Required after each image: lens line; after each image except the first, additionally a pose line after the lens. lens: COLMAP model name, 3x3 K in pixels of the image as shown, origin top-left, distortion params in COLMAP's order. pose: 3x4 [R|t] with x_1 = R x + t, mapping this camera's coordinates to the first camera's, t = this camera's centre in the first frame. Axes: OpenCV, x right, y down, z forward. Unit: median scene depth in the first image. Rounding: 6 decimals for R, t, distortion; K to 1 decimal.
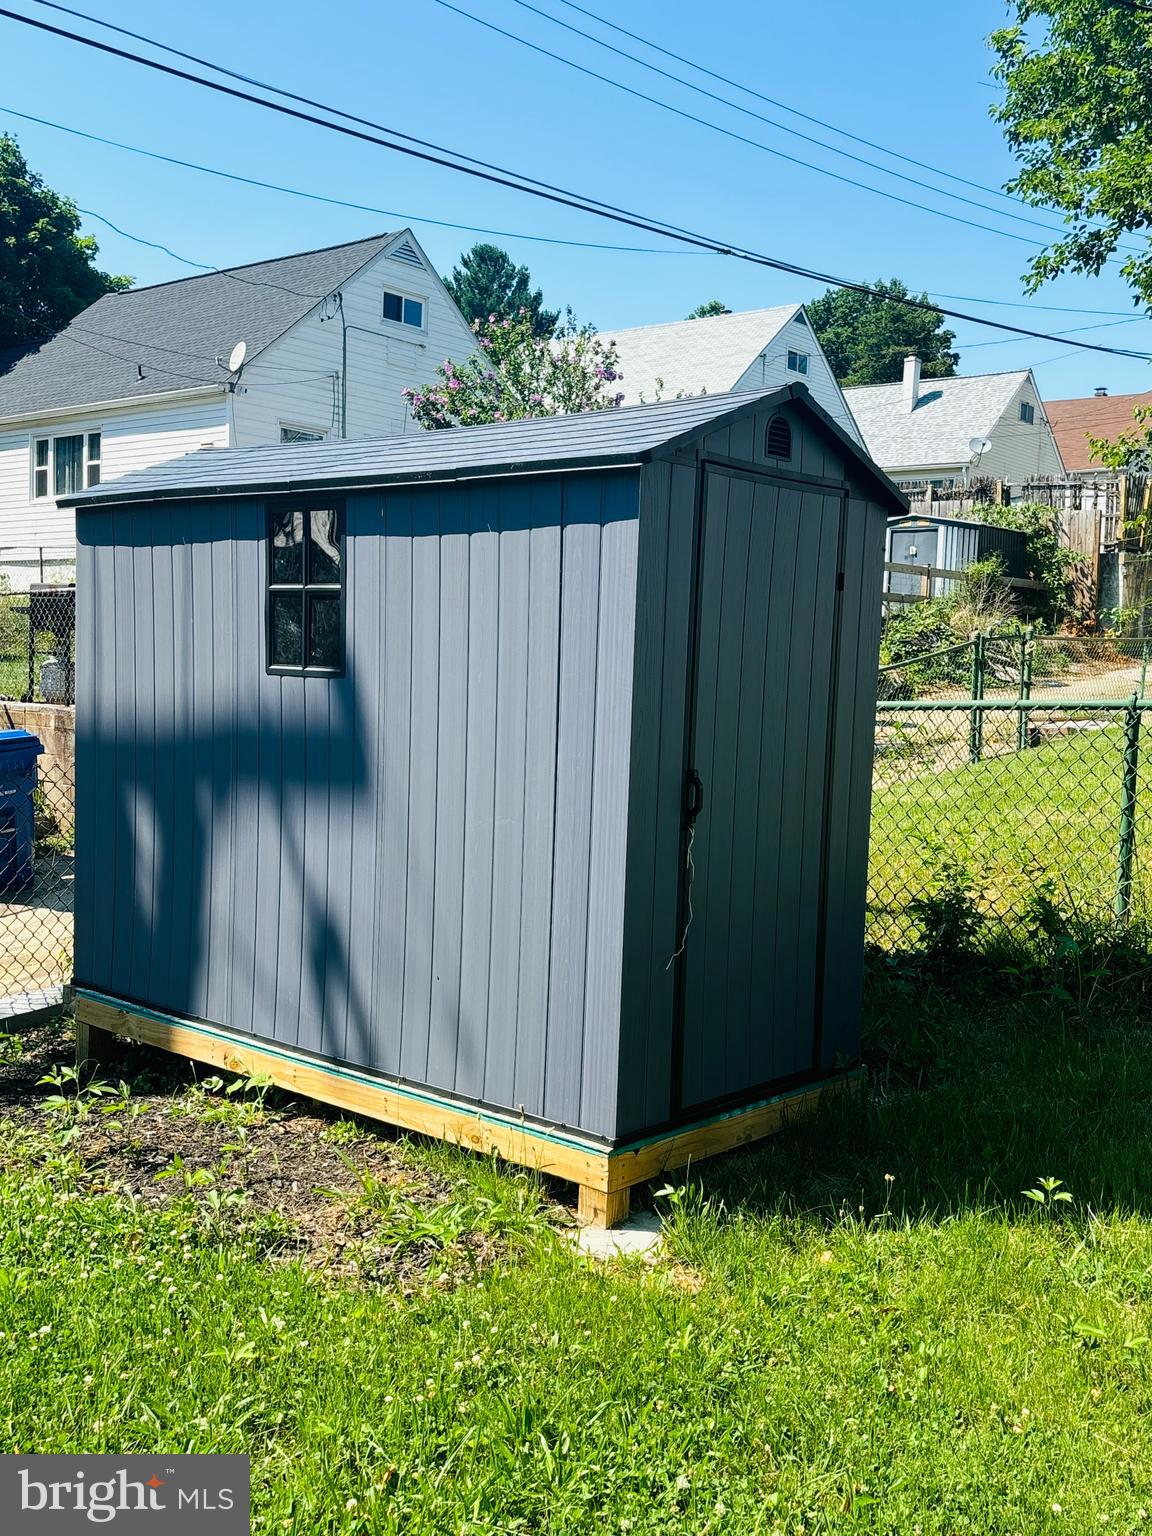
lens RADIAL K [[1557.4, 0, 564.5], [0, 1557.4, 777.4], [0, 0, 1]] dist [0.105405, 0.000000]
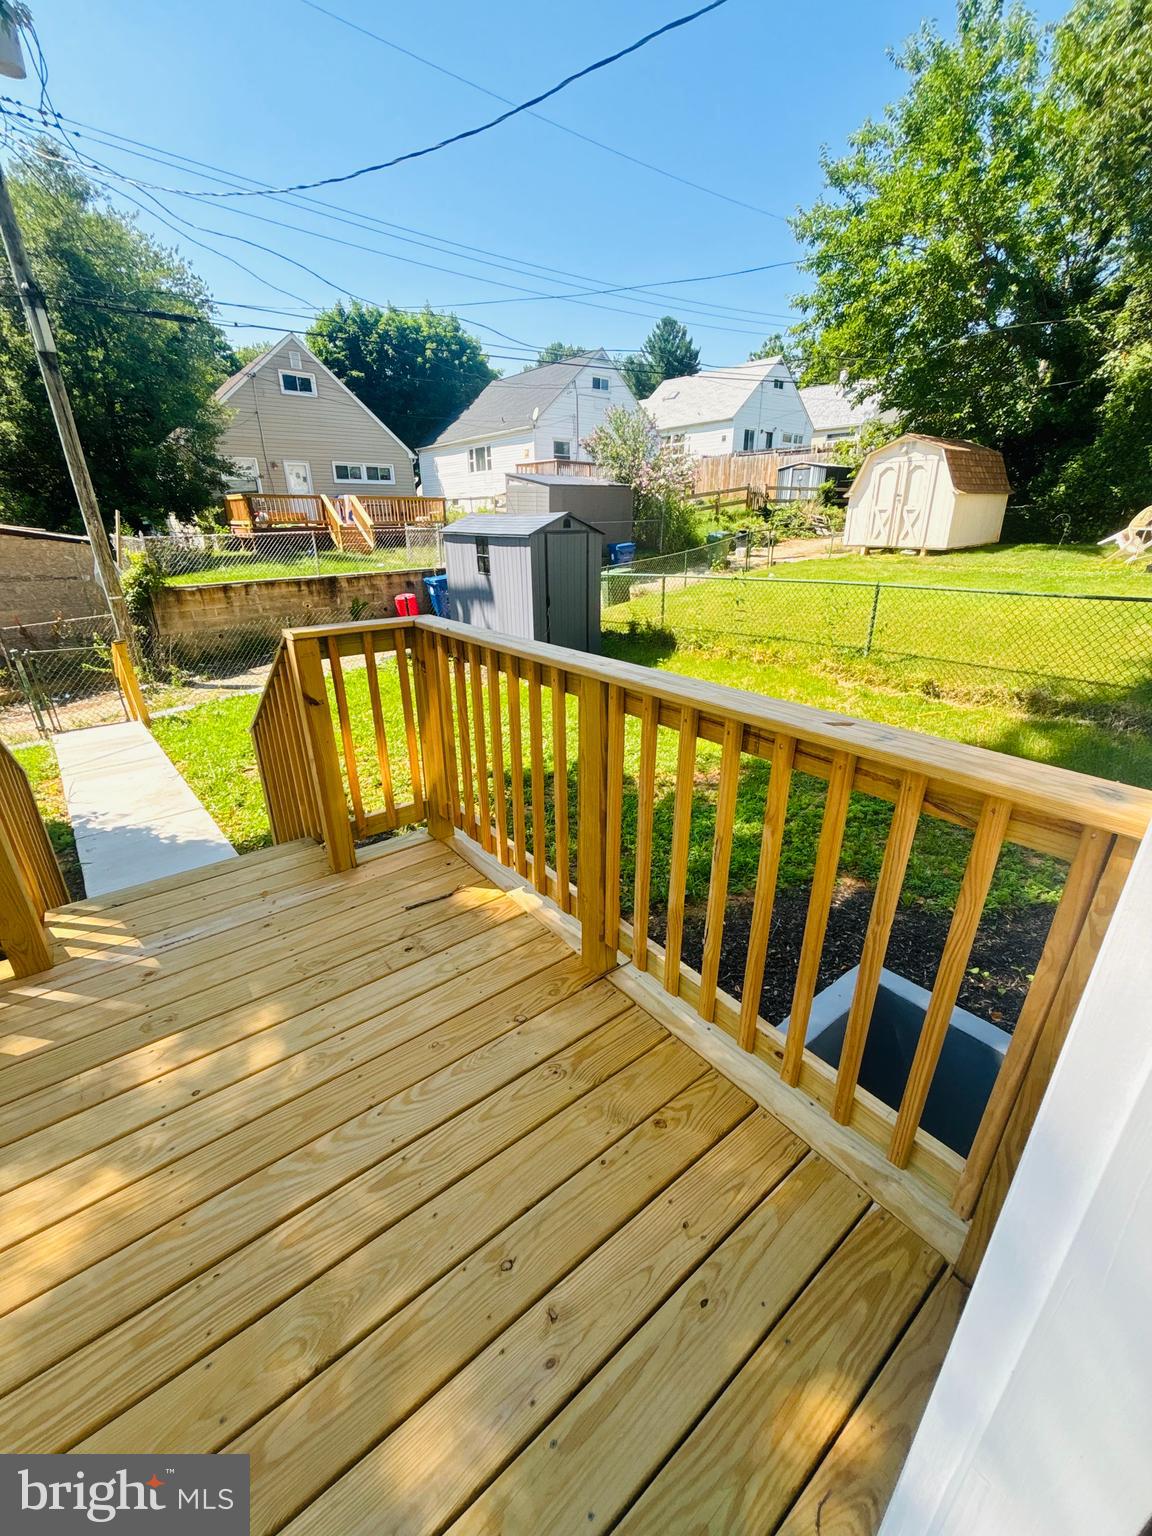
lens RADIAL K [[614.8, 0, 580.1], [0, 614.8, 762.0], [0, 0, 1]] dist [-0.000335, 0.000111]
pose [[0.983040, 0.021561, -0.182119, 0.056152], [0.032835, 0.956324, 0.290458, -0.007009], [0.180427, -0.291512, 0.939397, -0.100157]]
